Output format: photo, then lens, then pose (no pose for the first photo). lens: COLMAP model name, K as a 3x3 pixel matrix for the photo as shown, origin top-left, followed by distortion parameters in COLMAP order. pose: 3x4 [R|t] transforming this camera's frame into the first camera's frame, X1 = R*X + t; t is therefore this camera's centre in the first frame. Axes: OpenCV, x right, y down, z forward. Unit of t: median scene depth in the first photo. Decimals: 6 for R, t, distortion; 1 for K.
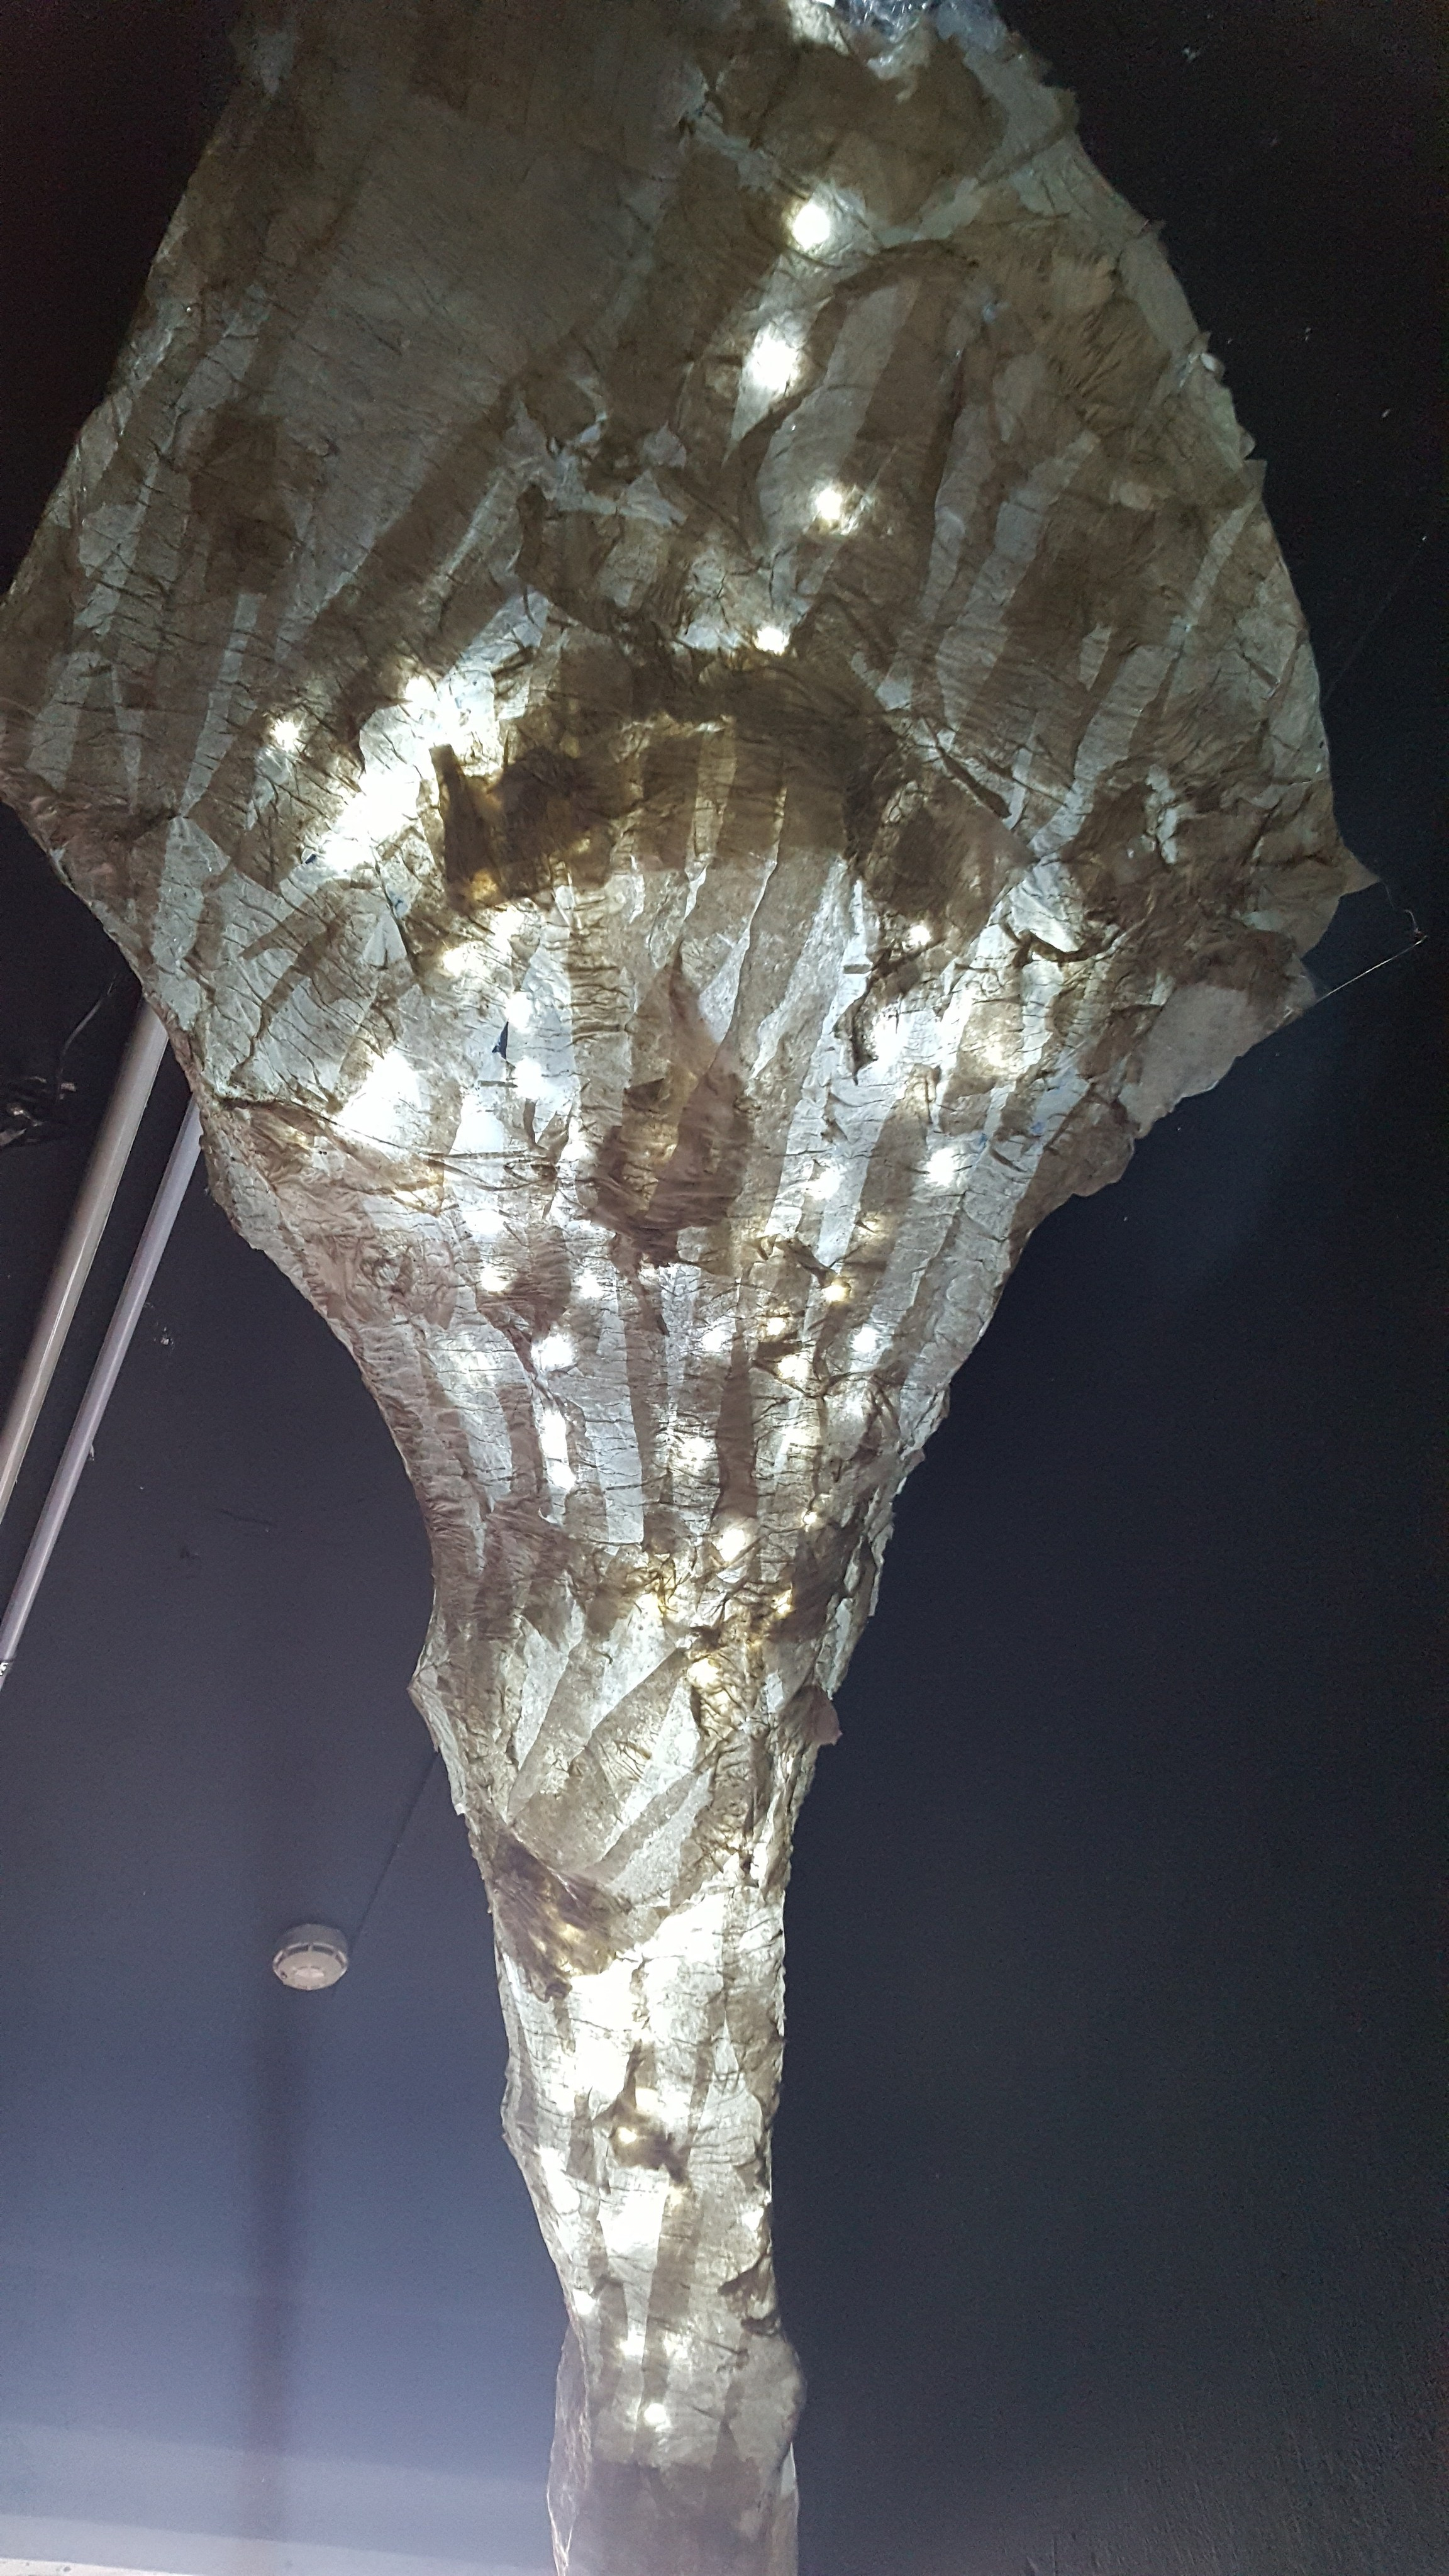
lens RADIAL K [[1890.0, 0, 654.4], [0, 1890.0, 1282.6], [0, 0, 1]] dist [0.202090, -0.433231]
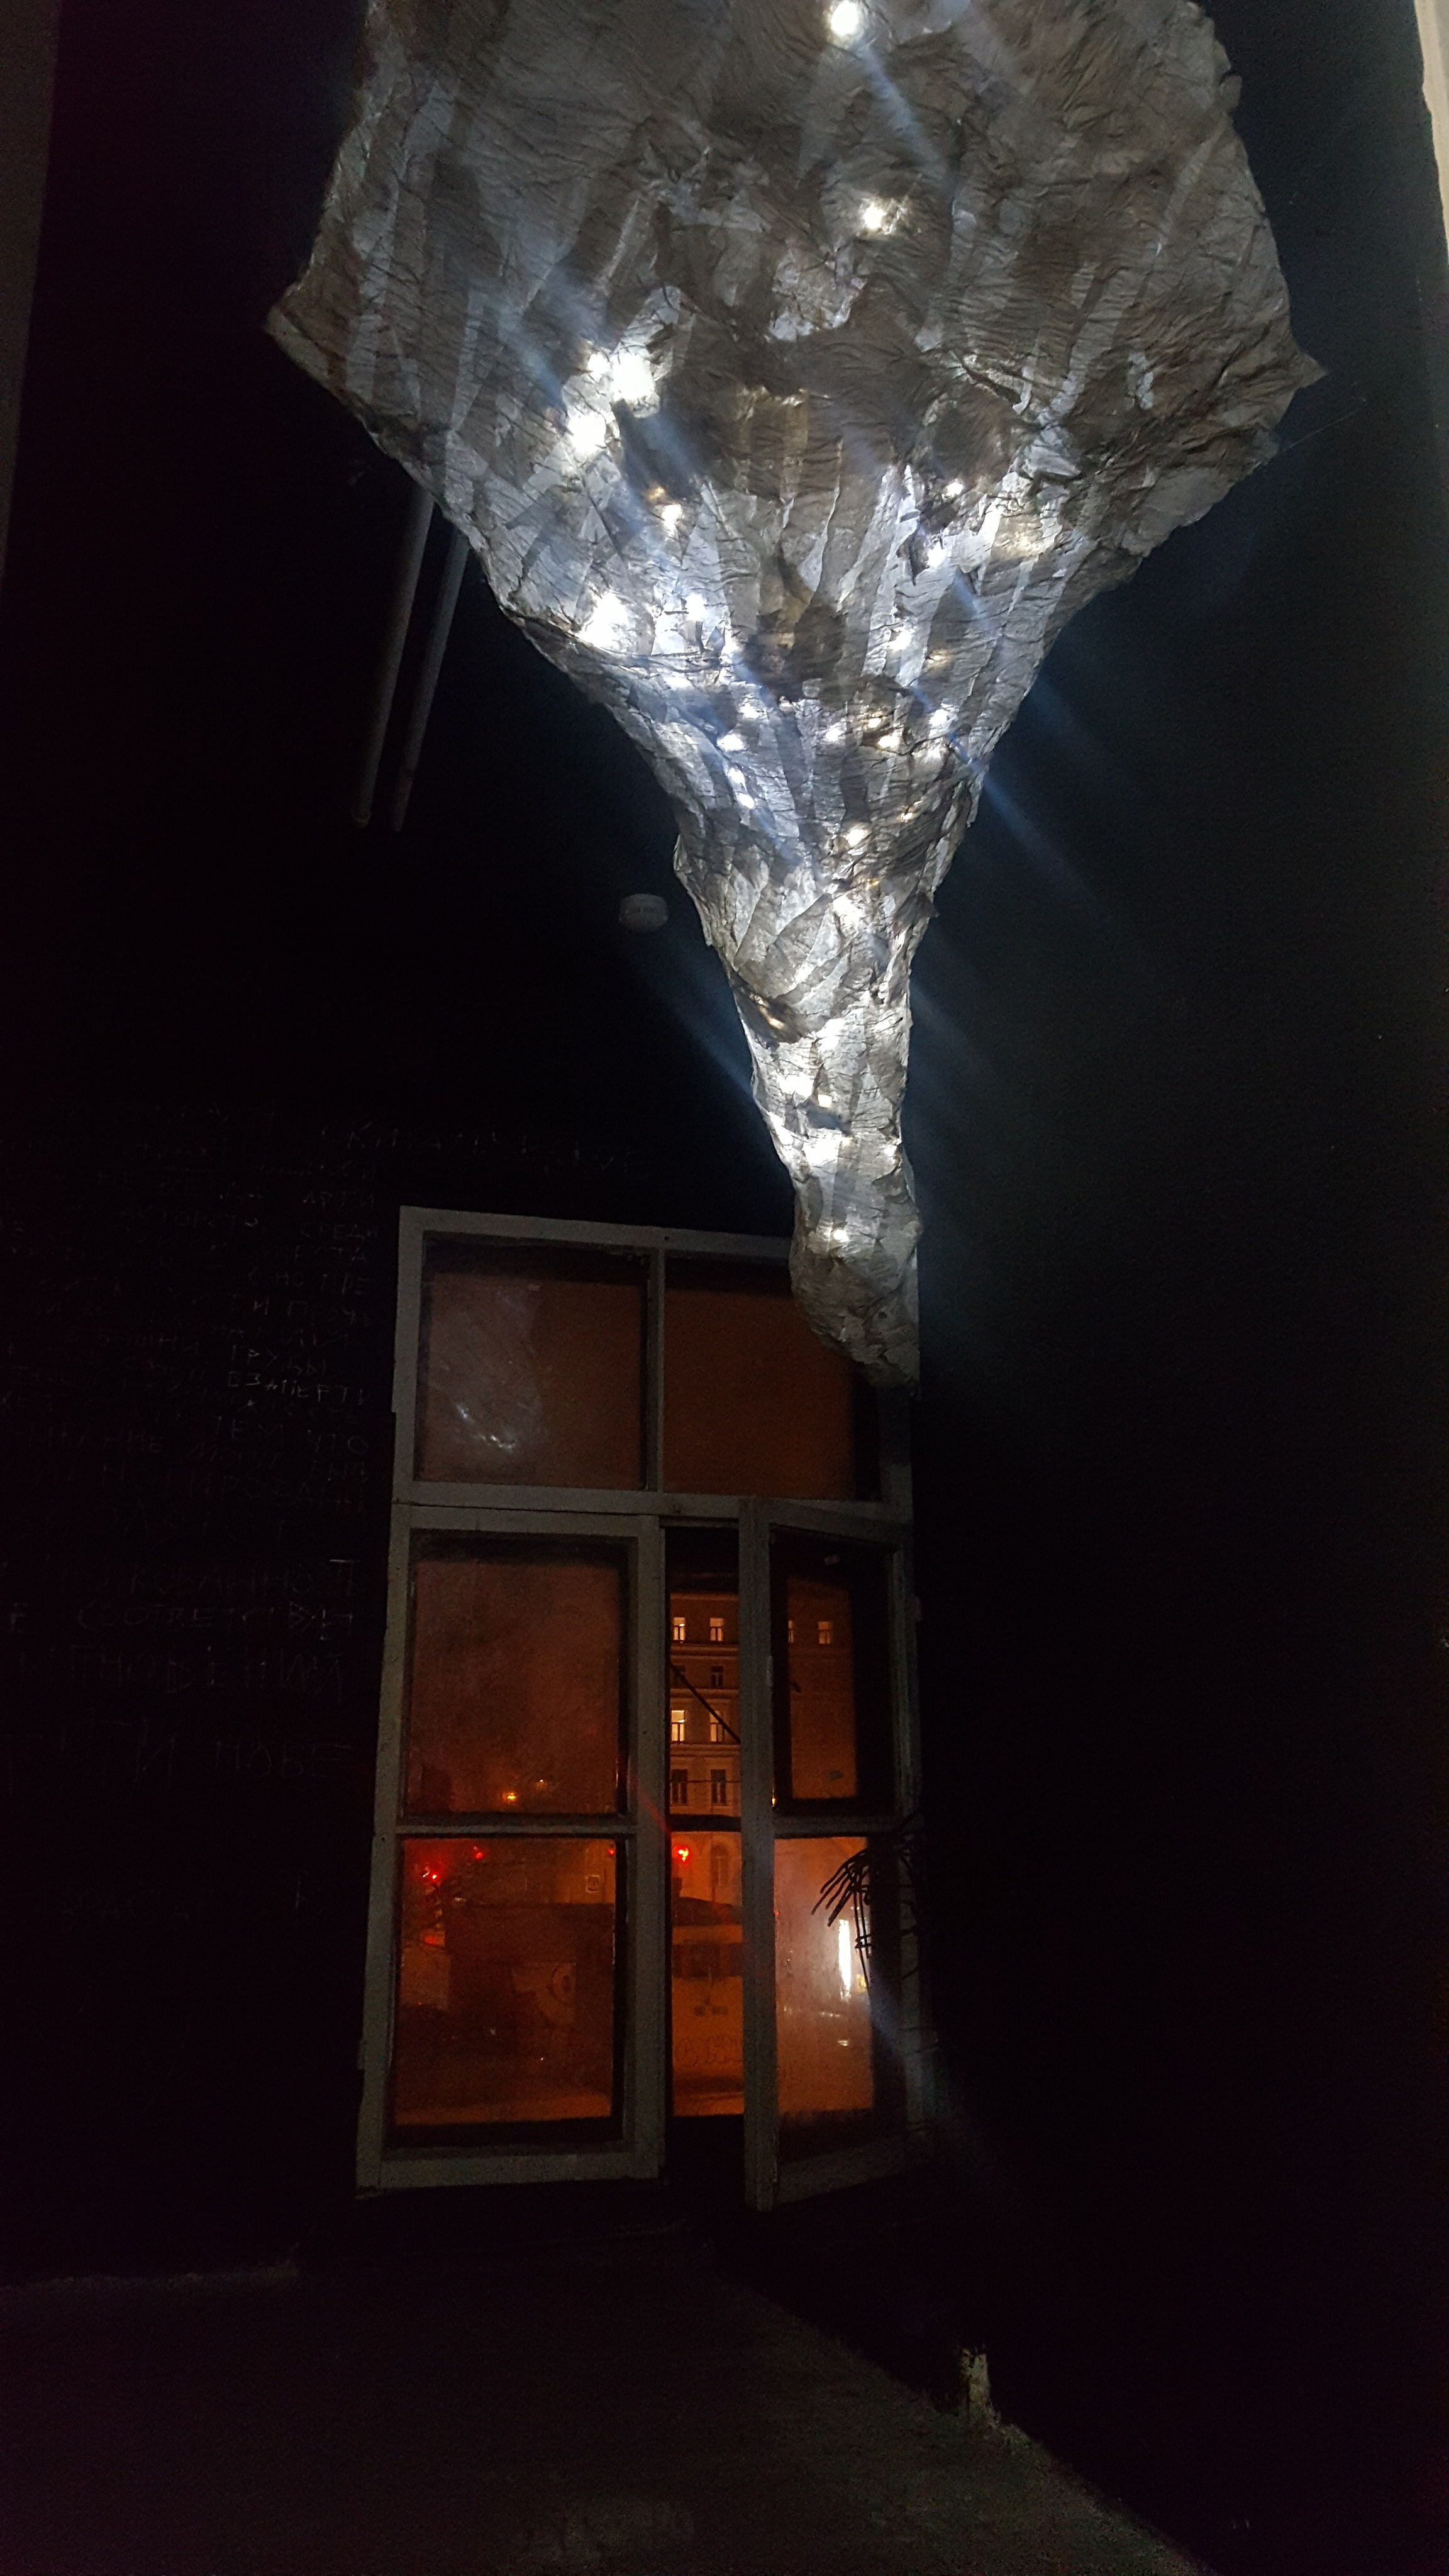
lens RADIAL K [[1887.6, 0, 640.2], [0, 1887.6, 1287.9], [0, 0, 1]] dist [0.114009, -0.214222]
pose [[0.979903, 0.033661, -0.196612, 0.201805], [0.101295, 0.765142, 0.635844, -0.641276], [0.171839, -0.642982, 0.746355, -0.485646]]
